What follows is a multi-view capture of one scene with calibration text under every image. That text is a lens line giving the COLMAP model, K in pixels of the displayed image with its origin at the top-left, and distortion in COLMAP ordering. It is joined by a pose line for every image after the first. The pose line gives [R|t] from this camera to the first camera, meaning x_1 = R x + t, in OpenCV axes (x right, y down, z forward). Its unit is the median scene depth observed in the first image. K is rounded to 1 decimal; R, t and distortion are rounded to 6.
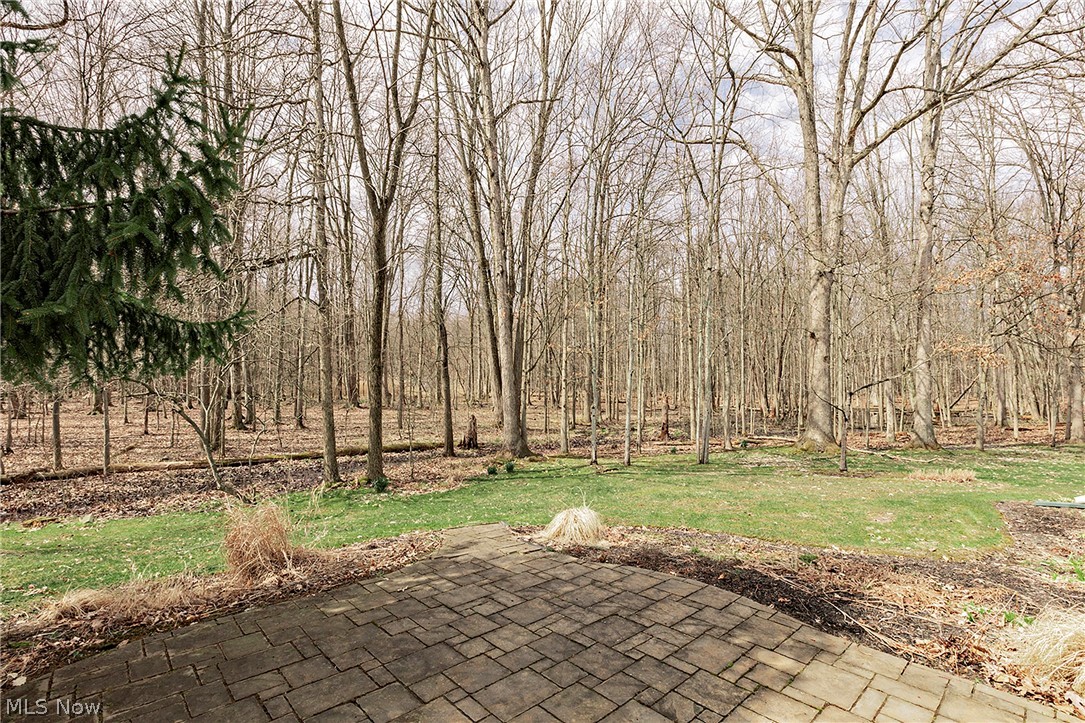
lens RADIAL K [[491.9, 0, 545.3], [0, 491.9, 384.6], [0, 0, 1]] dist [-0.003819, -0.000683]
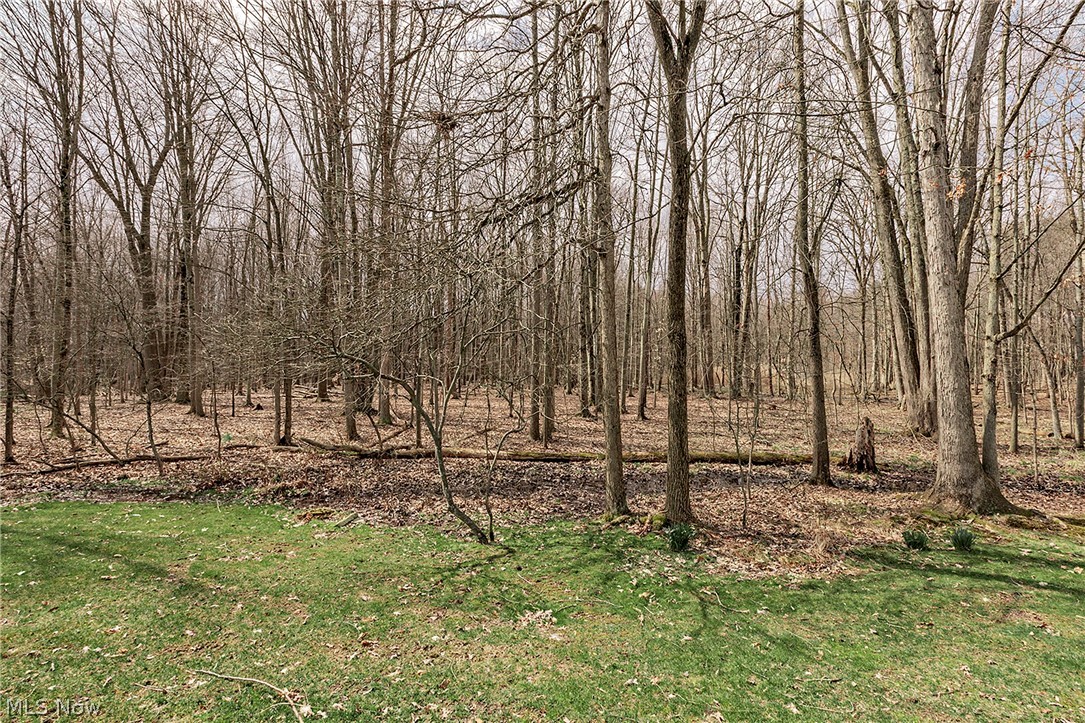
lens RADIAL K [[491.9, 0, 533.1], [0, 491.9, 378.3], [0, 0, 1]] dist [-0.003819, -0.000683]
pose [[0.738952, 0.002306, -0.673754, -0.050267], [0.002978, 0.999973, 0.006689, 0.008501], [0.673751, -0.006949, 0.738925, 0.317343]]
